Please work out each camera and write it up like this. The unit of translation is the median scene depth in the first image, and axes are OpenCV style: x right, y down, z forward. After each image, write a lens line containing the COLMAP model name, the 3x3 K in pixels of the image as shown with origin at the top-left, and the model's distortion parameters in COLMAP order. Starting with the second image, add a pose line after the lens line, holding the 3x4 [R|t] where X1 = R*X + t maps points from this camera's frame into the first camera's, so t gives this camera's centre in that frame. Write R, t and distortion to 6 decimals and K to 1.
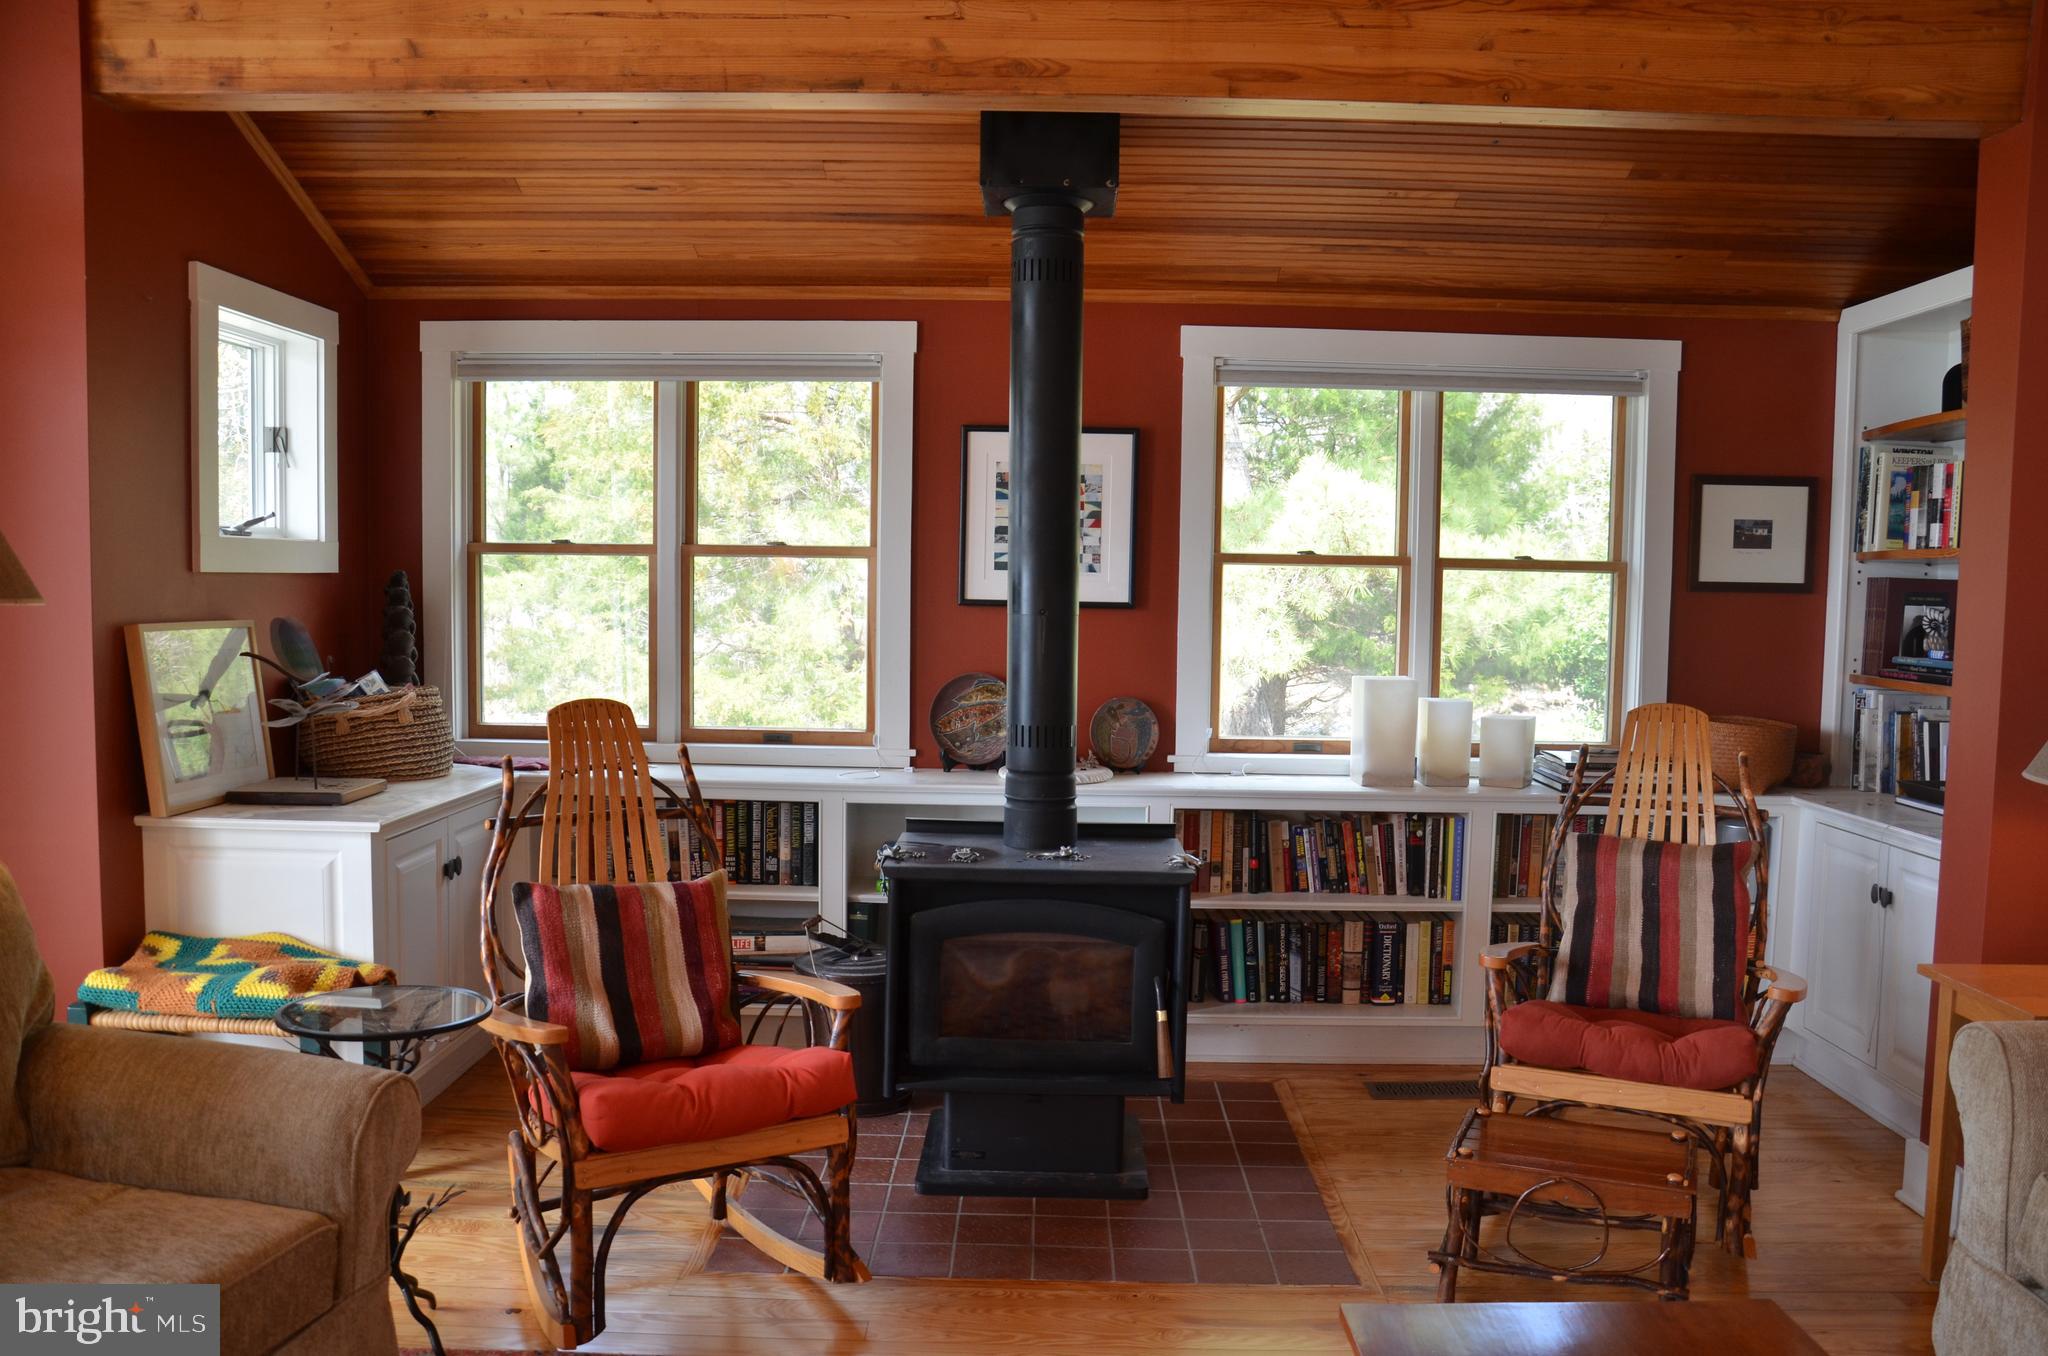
lens RADIAL K [[1608.7, 0, 1029.5], [0, 1608.7, 687.4], [0, 0, 1]] dist [-0.139918, 0.097586]
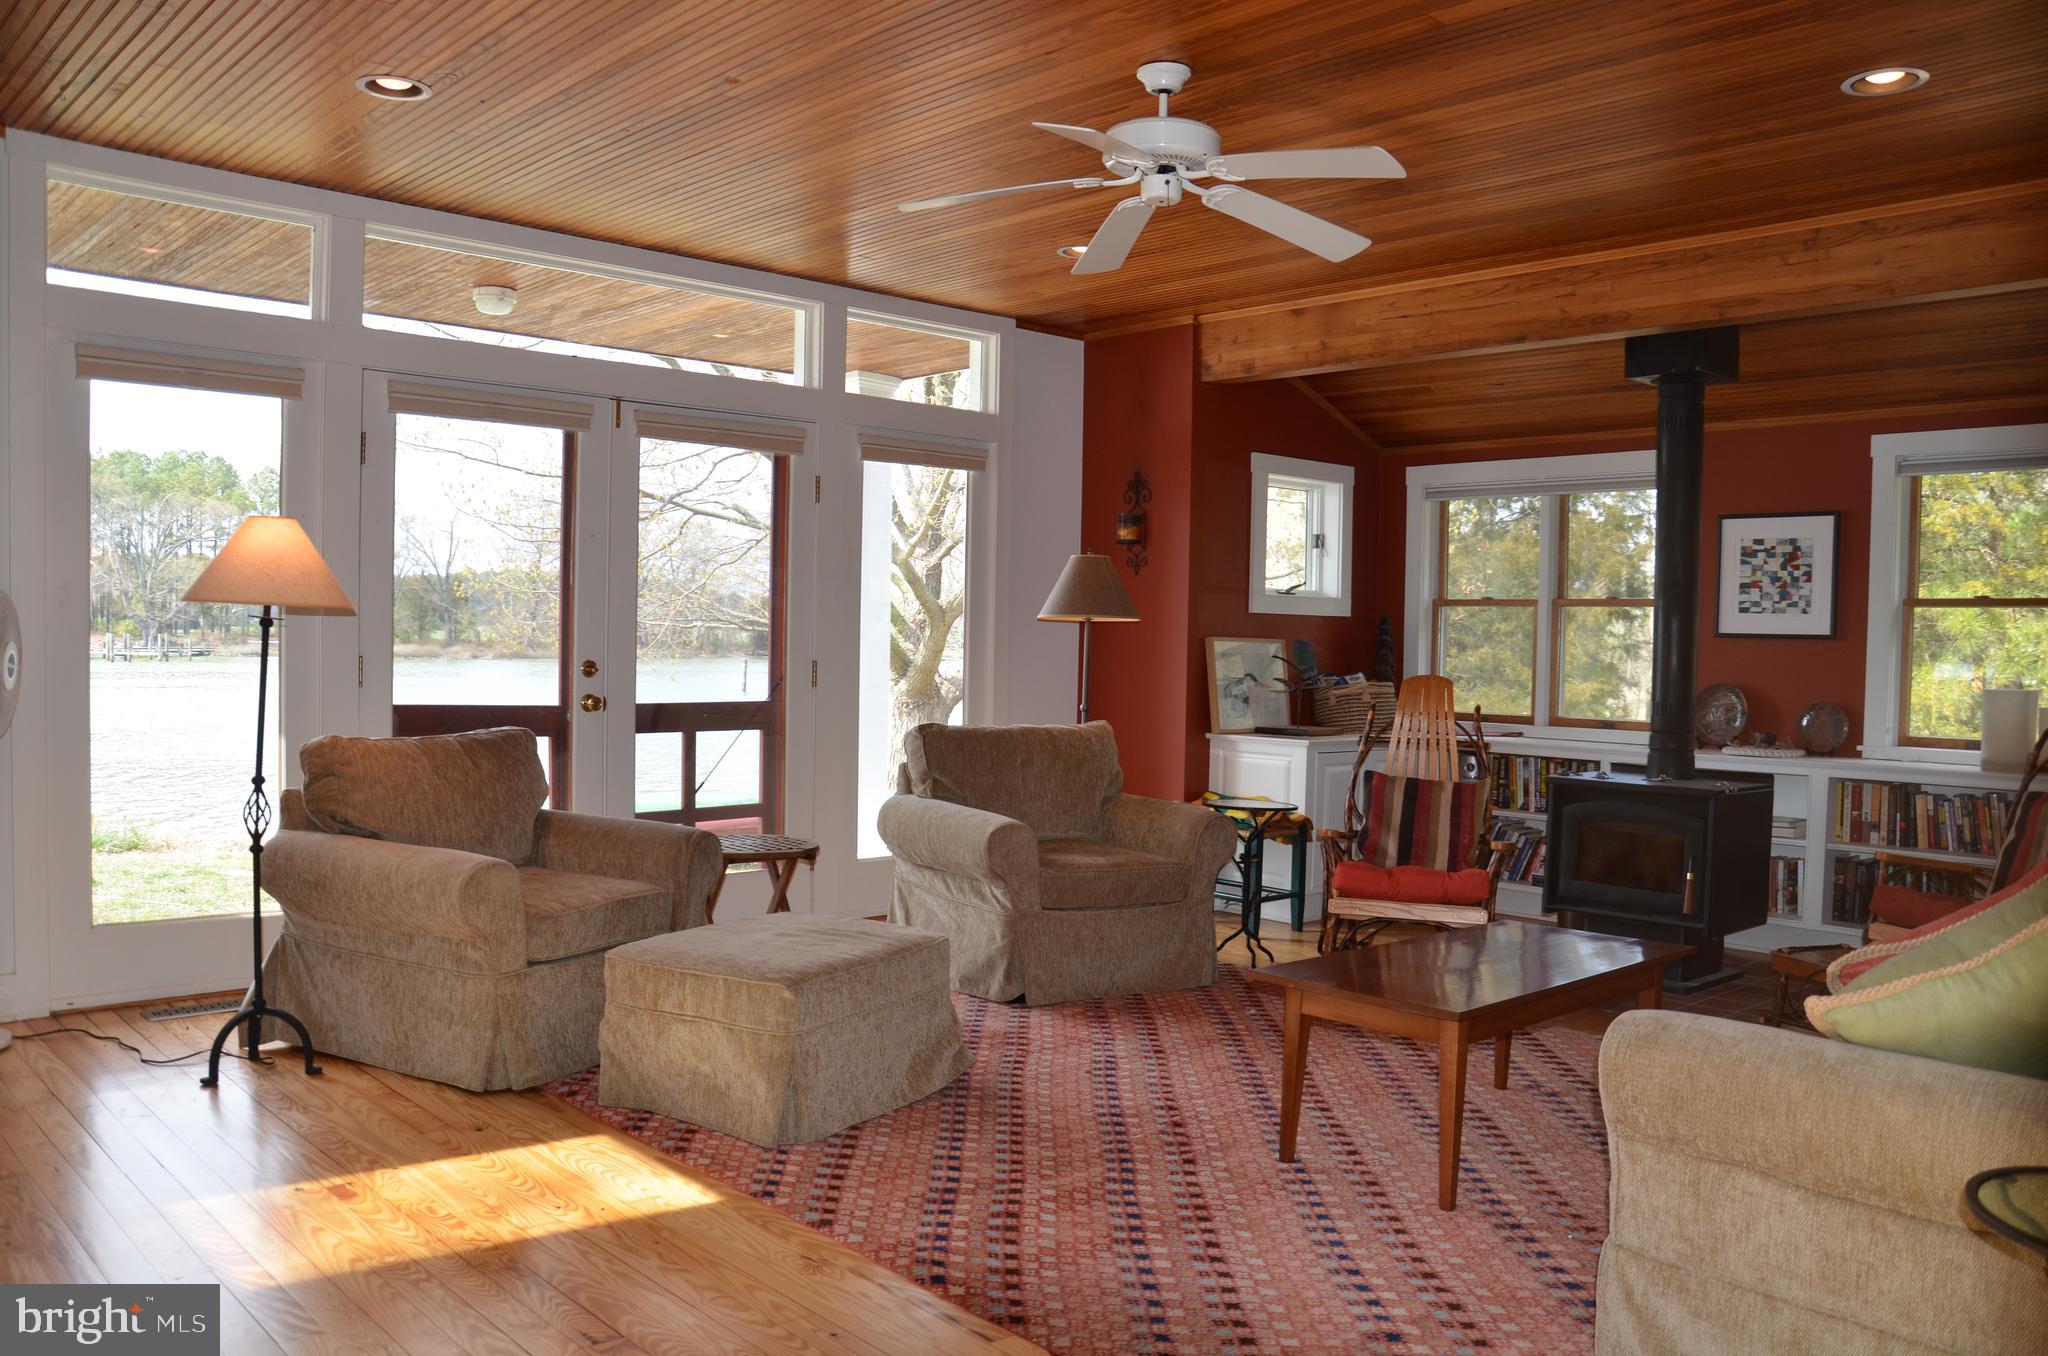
lens RADIAL K [[1608.7, 0, 1018.4], [0, 1608.7, 675.3], [0, 0, 1]] dist [-0.139918, 0.097586]
pose [[0.679498, 0.014359, -0.733537, 0.593287], [-0.058826, 0.997656, -0.034963, 0.073541], [0.731315, 0.066908, 0.678750, -0.452478]]
